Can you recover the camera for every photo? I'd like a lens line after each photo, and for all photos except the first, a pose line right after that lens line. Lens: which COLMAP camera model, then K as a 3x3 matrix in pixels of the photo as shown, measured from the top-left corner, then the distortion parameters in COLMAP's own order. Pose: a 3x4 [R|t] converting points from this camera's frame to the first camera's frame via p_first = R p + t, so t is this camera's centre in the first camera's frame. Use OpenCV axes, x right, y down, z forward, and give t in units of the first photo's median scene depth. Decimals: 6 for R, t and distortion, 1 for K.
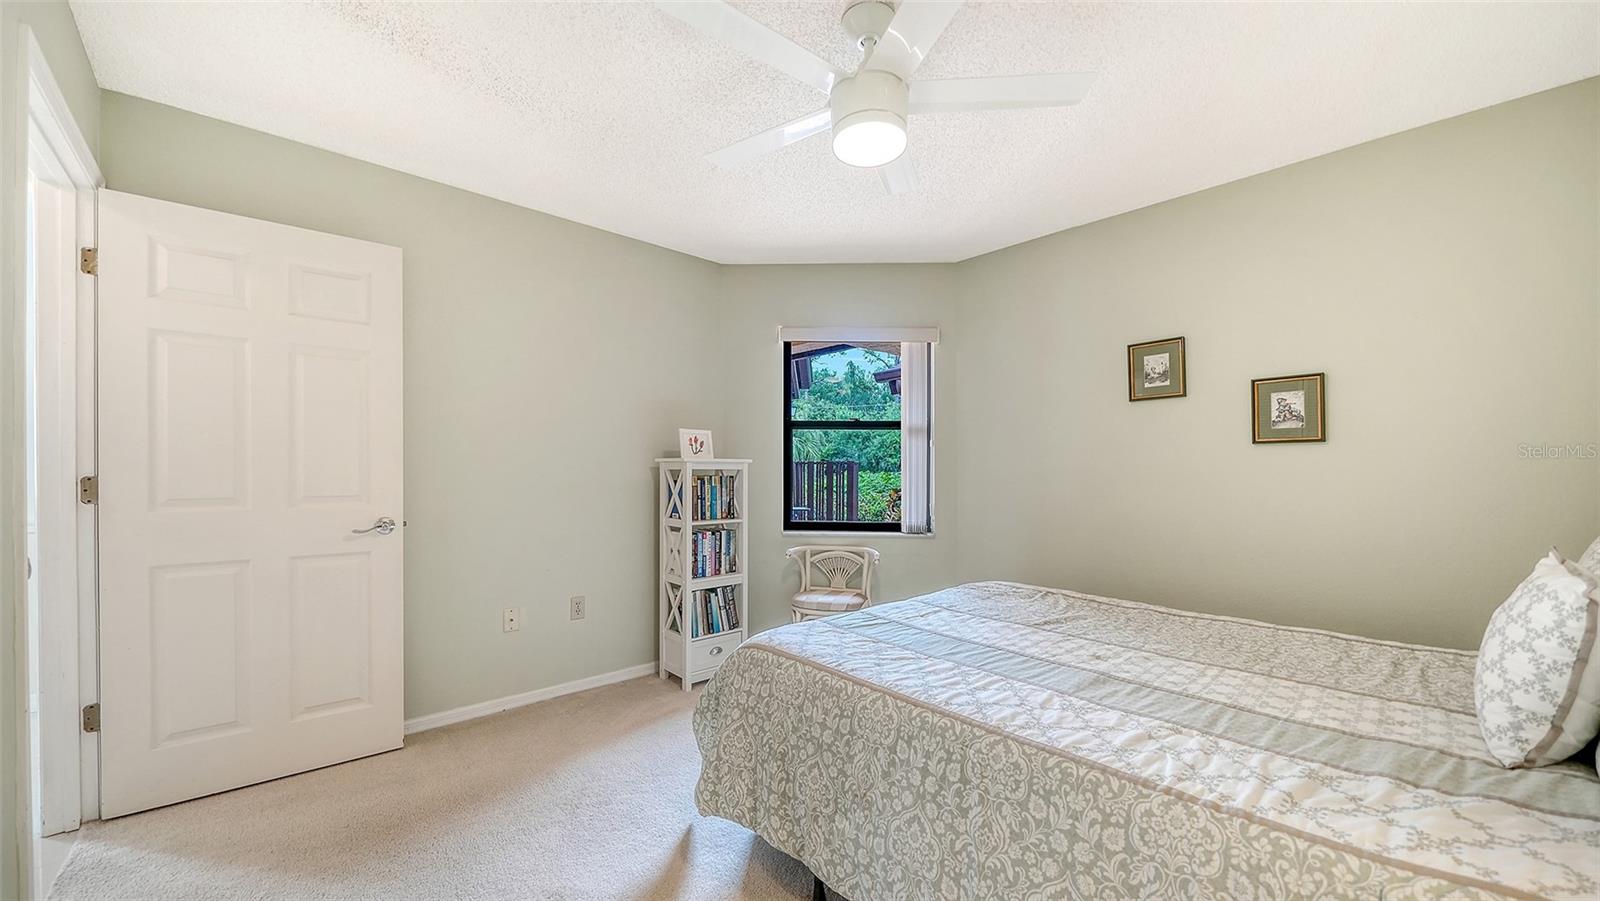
lens RADIAL K [[607.6, 0, 800.0], [0, 607.6, 450.5], [0, 0, 1]] dist [-0.000693, -0.000086]
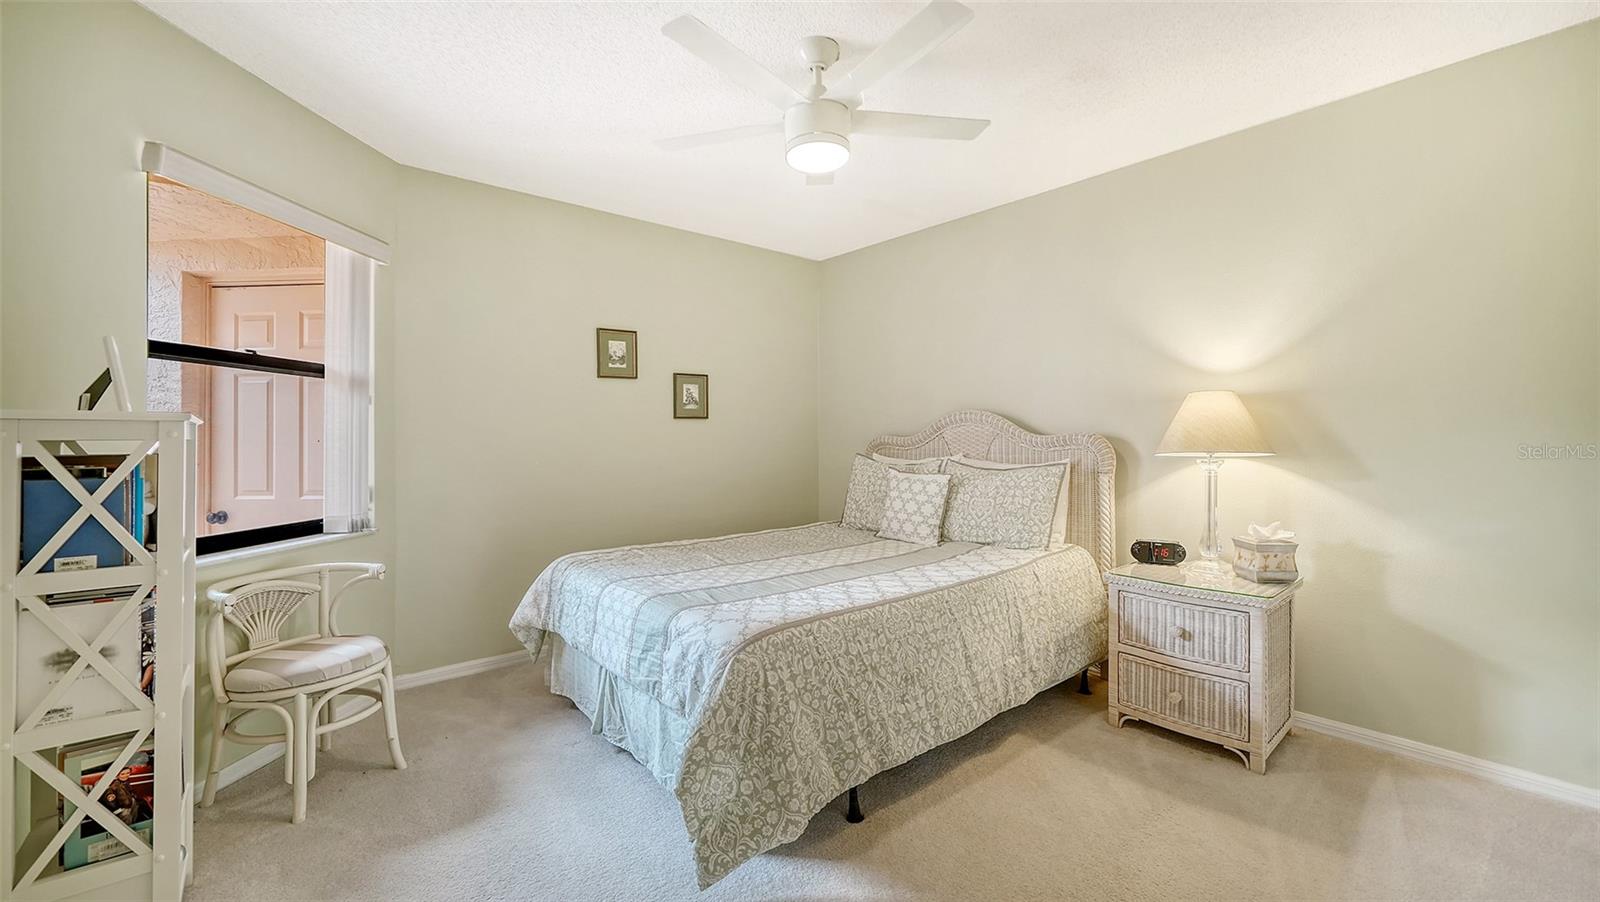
lens RADIAL K [[637.5, 0, 800.7], [0, 637.5, 430.4], [0, 0, 1]] dist [0.000779, 0.000107]
pose [[0.026221, 0.005592, 0.999641, -0.661284], [-0.028584, 0.999580, -0.004842, 0.014403], [-0.999247, -0.028447, 0.026370, 0.601735]]
